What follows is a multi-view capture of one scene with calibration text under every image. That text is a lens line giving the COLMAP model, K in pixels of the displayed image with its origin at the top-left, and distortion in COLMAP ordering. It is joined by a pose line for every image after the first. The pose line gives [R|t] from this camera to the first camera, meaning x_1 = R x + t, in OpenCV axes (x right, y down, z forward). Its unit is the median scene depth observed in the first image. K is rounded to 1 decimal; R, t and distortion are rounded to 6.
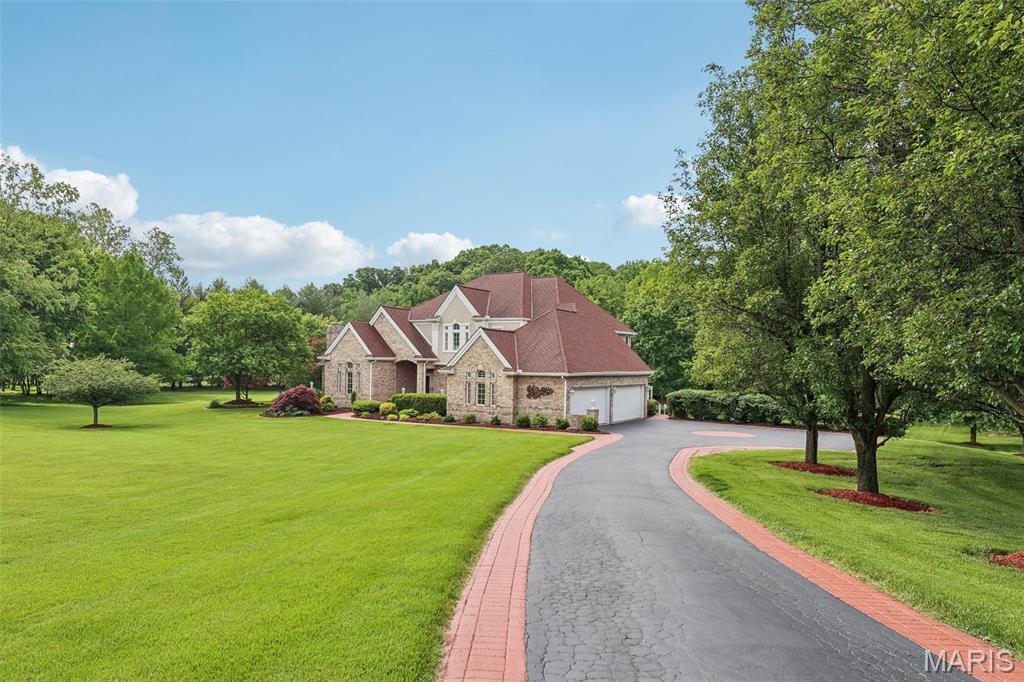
lens RADIAL K [[675.4, 0, 508.6], [0, 675.4, 383.4], [0, 0, 1]] dist [0.004139, 0.001815]
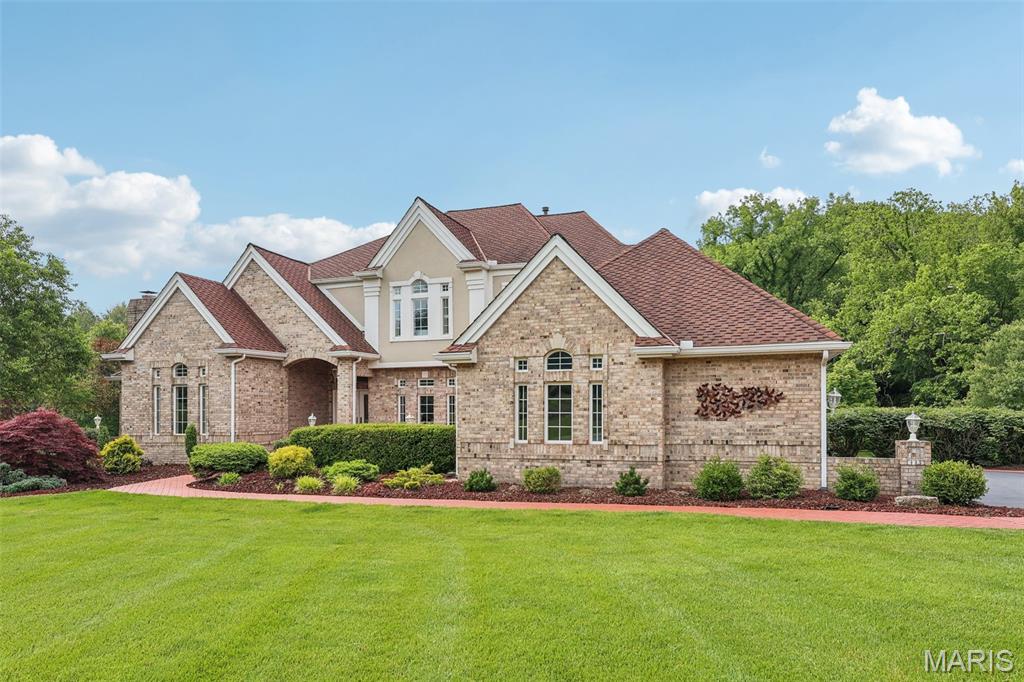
lens RADIAL K [[685.6, 0, 513.3], [0, 685.6, 412.0], [0, 0, 1]] dist [0.004595, 0.005359]
pose [[0.975184, -0.021107, 0.220388, -0.124840], [0.027855, 0.999232, -0.027555, 0.020645], [-0.219637, 0.033010, 0.975023, 0.524513]]
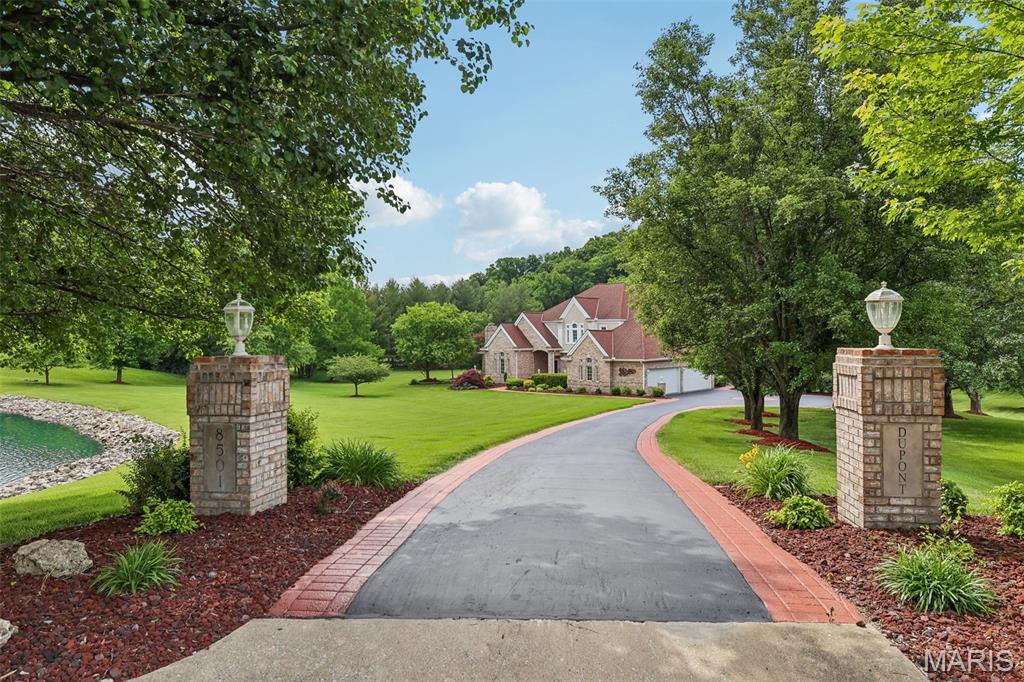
lens RADIAL K [[660.6, 0, 512.0], [0, 660.6, 341.0], [0, 0, 1]] dist [0.000804, 0.000641]
pose [[0.980327, -0.022430, -0.196100, 0.067378], [0.017041, 0.999431, -0.029122, -0.014267], [0.196641, 0.025207, 0.980151, -0.404238]]
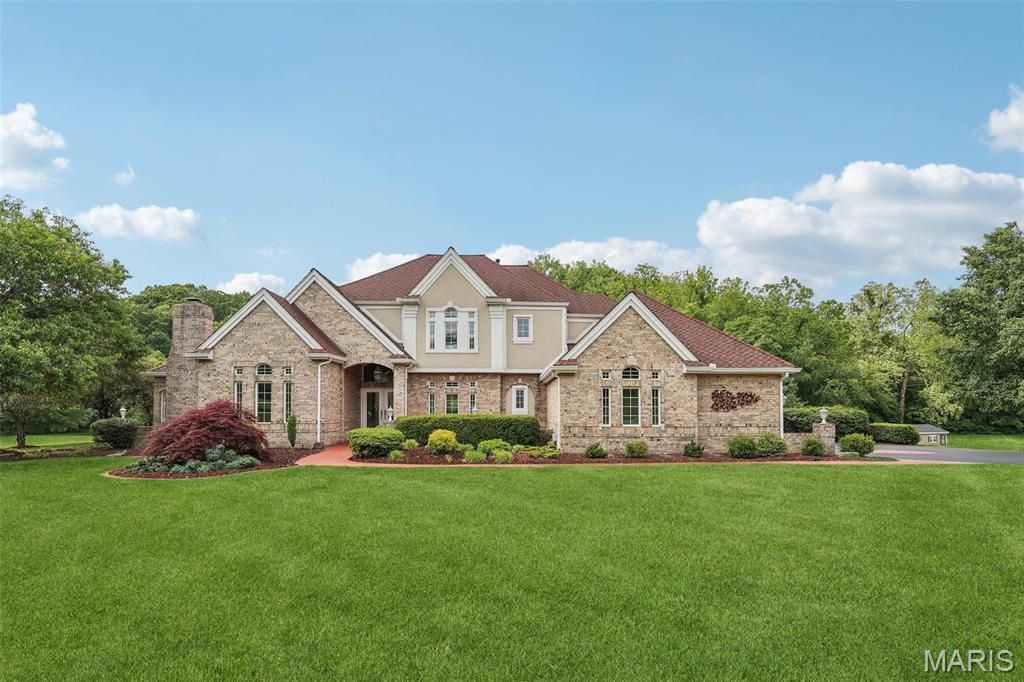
lens RADIAL K [[534.9, 0, 513.5], [0, 534.9, 403.2], [0, 0, 1]] dist [0.001331, 0.000463]
pose [[0.837613, -0.008952, 0.546191, -0.314927], [0.028867, 0.999194, -0.027892, 0.018690], [-0.545501, 0.039130, 0.837196, 0.553784]]
